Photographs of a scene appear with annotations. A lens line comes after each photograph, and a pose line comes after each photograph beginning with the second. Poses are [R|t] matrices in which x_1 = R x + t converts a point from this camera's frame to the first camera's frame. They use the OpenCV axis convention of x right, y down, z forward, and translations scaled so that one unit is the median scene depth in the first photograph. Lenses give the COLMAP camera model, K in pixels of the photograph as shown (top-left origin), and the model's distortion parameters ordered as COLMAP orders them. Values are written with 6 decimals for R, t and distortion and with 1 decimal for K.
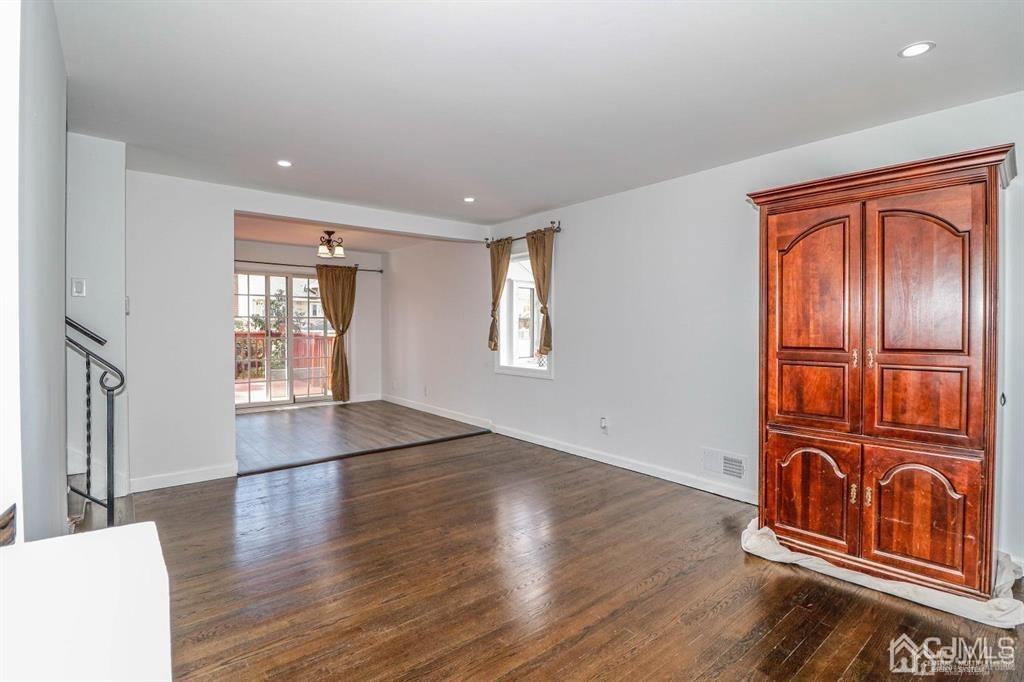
lens RADIAL K [[484.3, 0, 512.6], [0, 484.3, 337.8], [0, 0, 1]] dist [-0.012538, -0.001239]
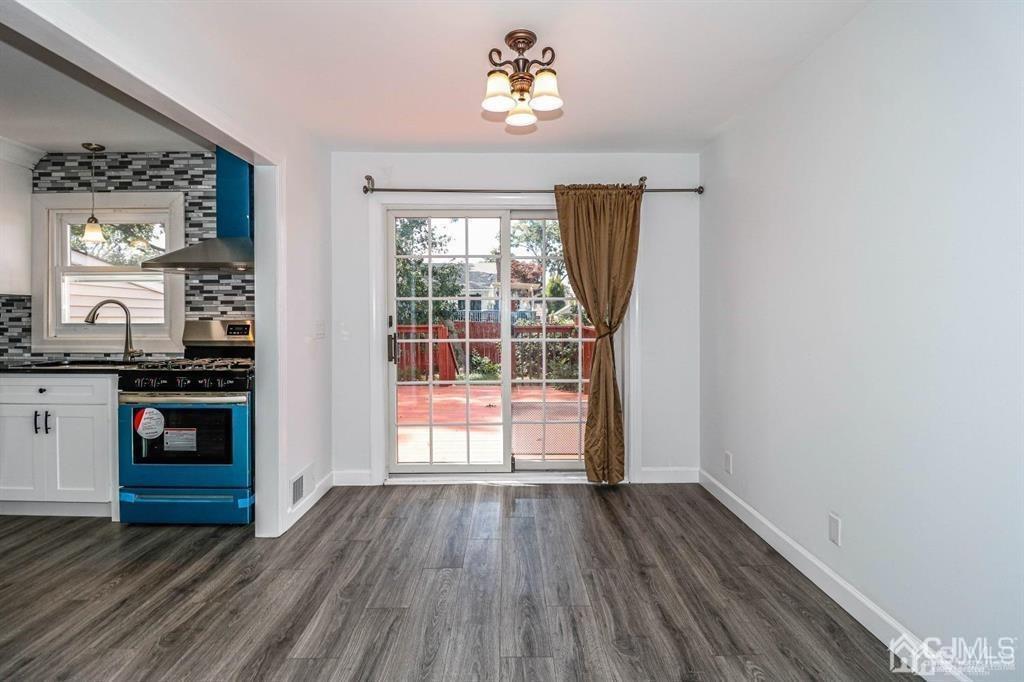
lens RADIAL K [[484.3, 0, 508.4], [0, 484.3, 316.9], [0, 0, 1]] dist [-0.012538, -0.001239]
pose [[0.773539, 0.002323, -0.633744, -0.135071], [-0.014326, 0.999802, -0.013822, -0.015081], [0.633587, 0.019771, 0.773419, 0.583530]]
